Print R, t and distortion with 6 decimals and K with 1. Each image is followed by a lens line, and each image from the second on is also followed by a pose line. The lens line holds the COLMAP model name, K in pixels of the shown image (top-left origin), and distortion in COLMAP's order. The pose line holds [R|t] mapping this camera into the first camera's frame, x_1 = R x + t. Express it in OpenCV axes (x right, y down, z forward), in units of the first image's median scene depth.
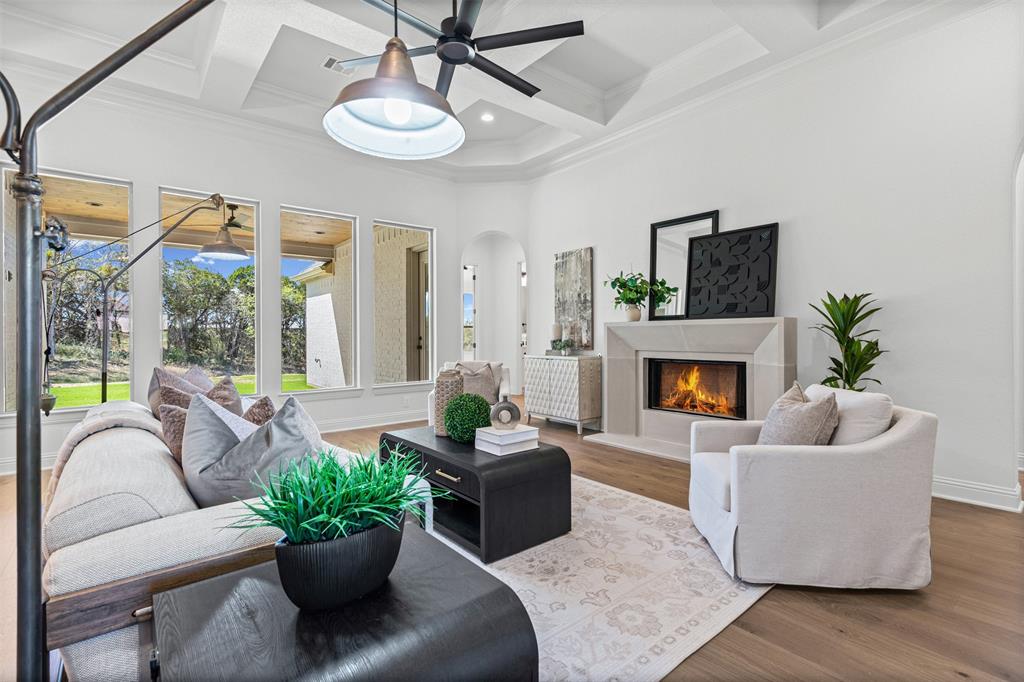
lens RADIAL K [[474.2, 0, 511.3], [0, 474.2, 334.7], [0, 0, 1]] dist [-0.005351, -0.000018]
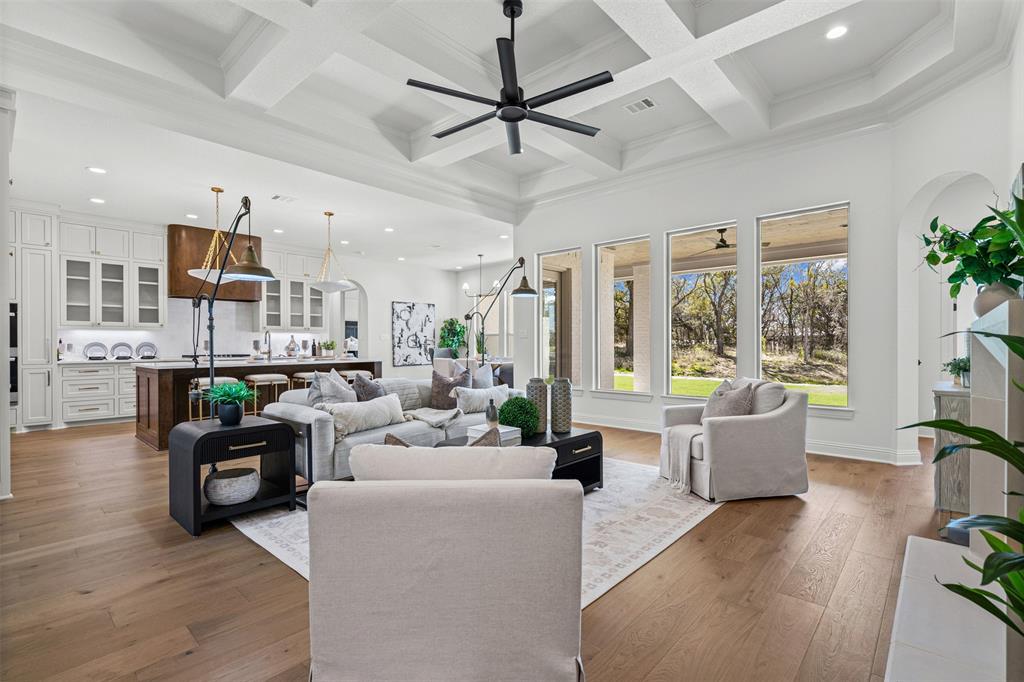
lens RADIAL K [[473.3, 0, 510.9], [0, 473.3, 338.7], [0, 0, 1]] dist [-0.001491, -0.000264]
pose [[0.153760, -0.006308, -0.988088, 0.610809], [0.000947, 0.999980, -0.006237, -0.006854], [0.988108, 0.000024, 0.153763, 0.457574]]
